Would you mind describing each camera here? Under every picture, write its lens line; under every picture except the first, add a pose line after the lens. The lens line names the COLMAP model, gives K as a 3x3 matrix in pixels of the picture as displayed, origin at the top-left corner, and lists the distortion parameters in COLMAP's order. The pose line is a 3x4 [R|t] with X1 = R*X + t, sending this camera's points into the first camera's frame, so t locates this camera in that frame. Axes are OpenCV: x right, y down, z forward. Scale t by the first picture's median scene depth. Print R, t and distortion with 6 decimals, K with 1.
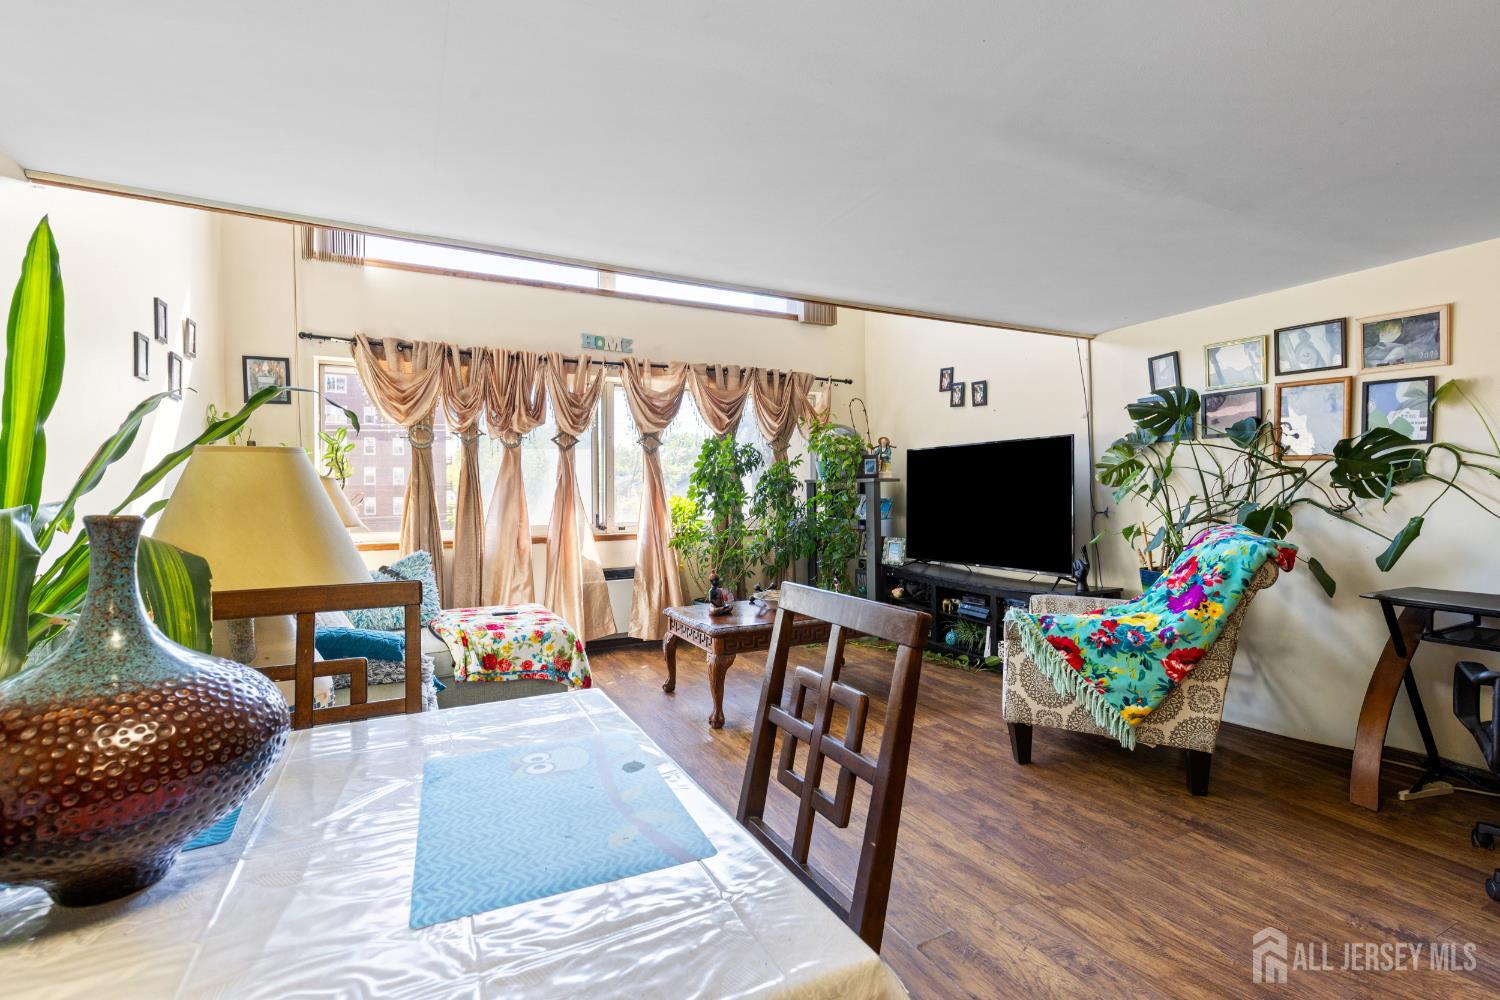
lens RADIAL K [[678.8, 0, 747.9], [0, 678.8, 496.4], [0, 0, 1]] dist [0.002885, -0.000040]
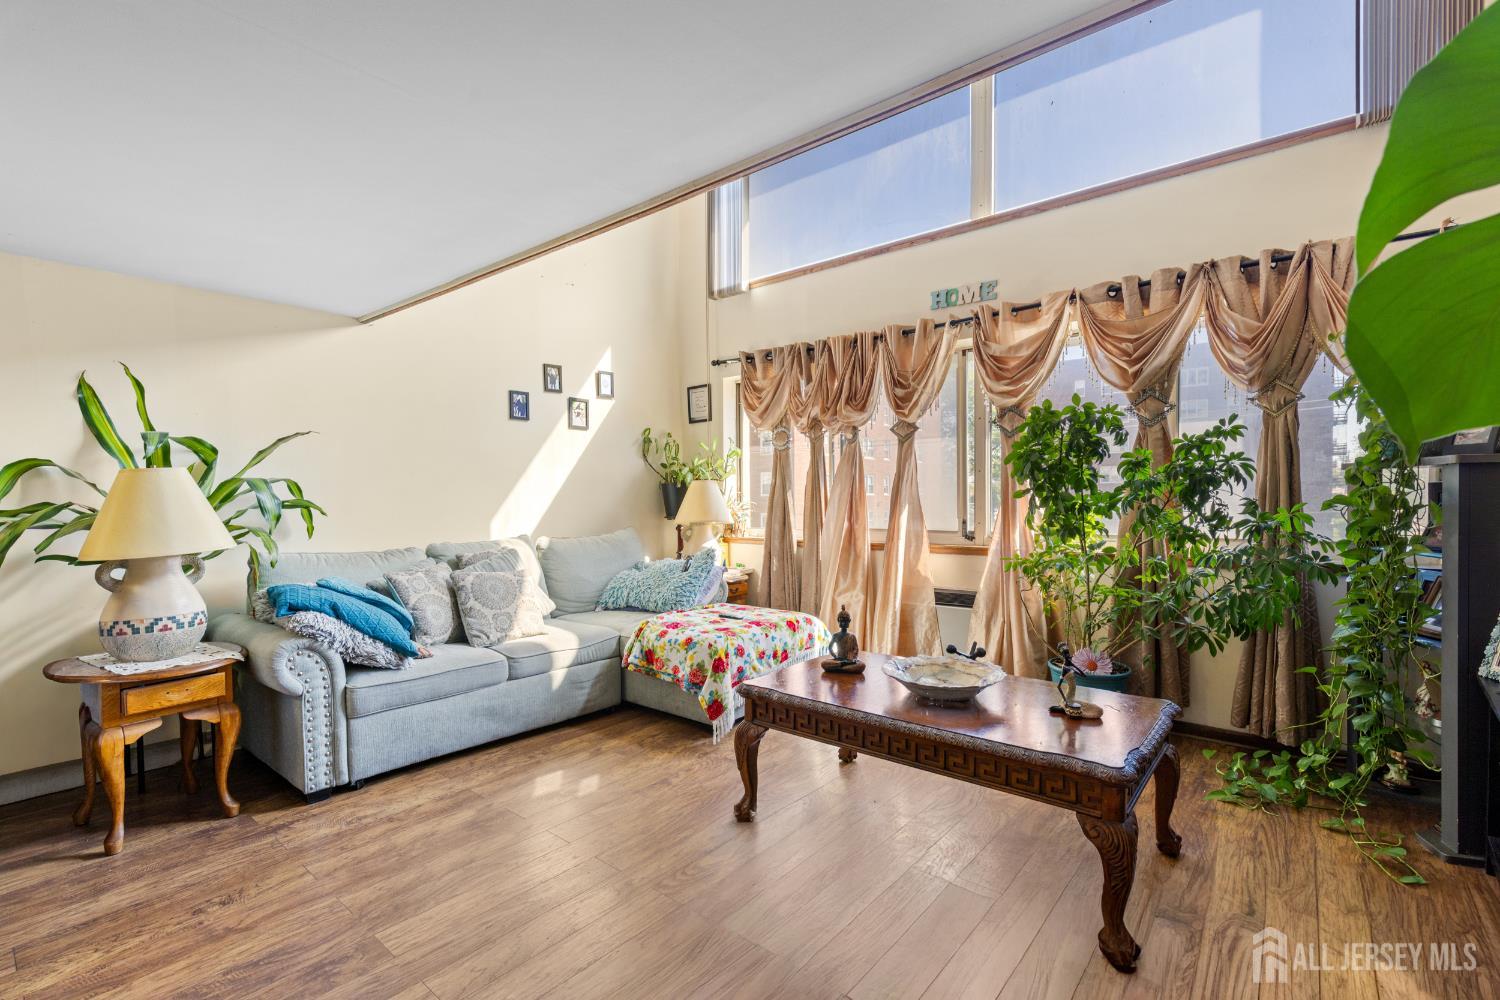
lens RADIAL K [[675.7, 0, 744.6], [0, 675.7, 505.0], [0, 0, 1]] dist [0.011046, -0.000265]
pose [[0.389692, 0.017180, -0.920785, 0.468065], [-0.001082, 0.999834, 0.018197, -0.004565], [0.920945, -0.006095, 0.389646, 0.555804]]
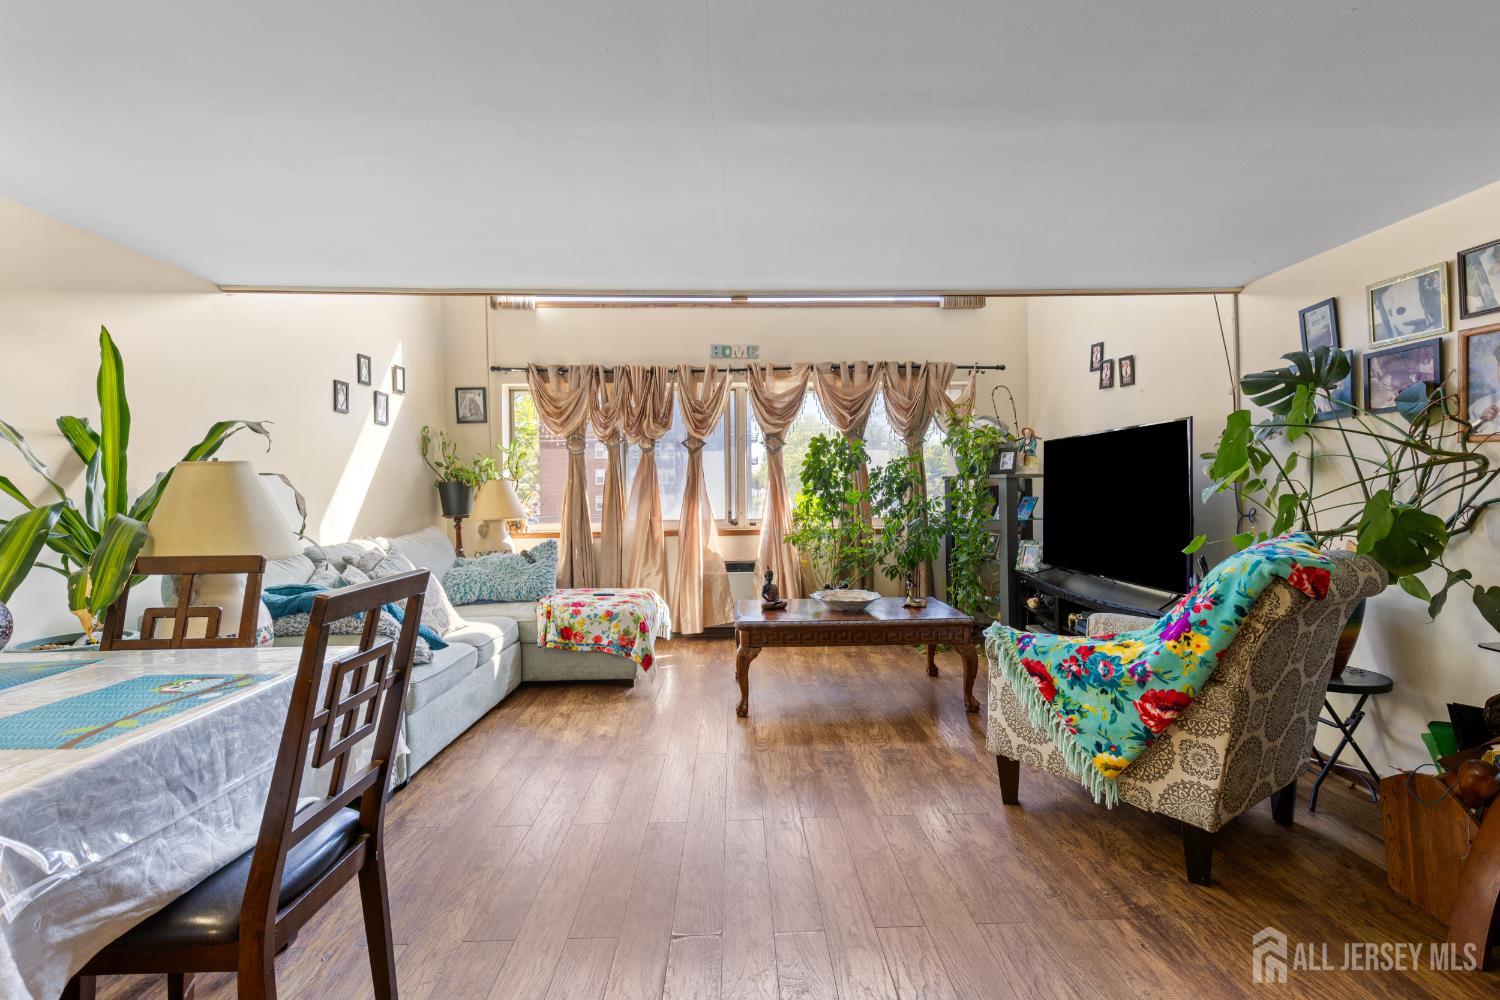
lens RADIAL K [[672.0, 0, 744.3], [0, 672.0, 497.8], [0, 0, 1]] dist [0.002228, -0.000542]
pose [[0.902521, 0.002751, -0.430636, 0.308475], [-0.000029, 0.999980, 0.006328, -0.000984], [0.430645, -0.005699, 0.902503, 0.055315]]
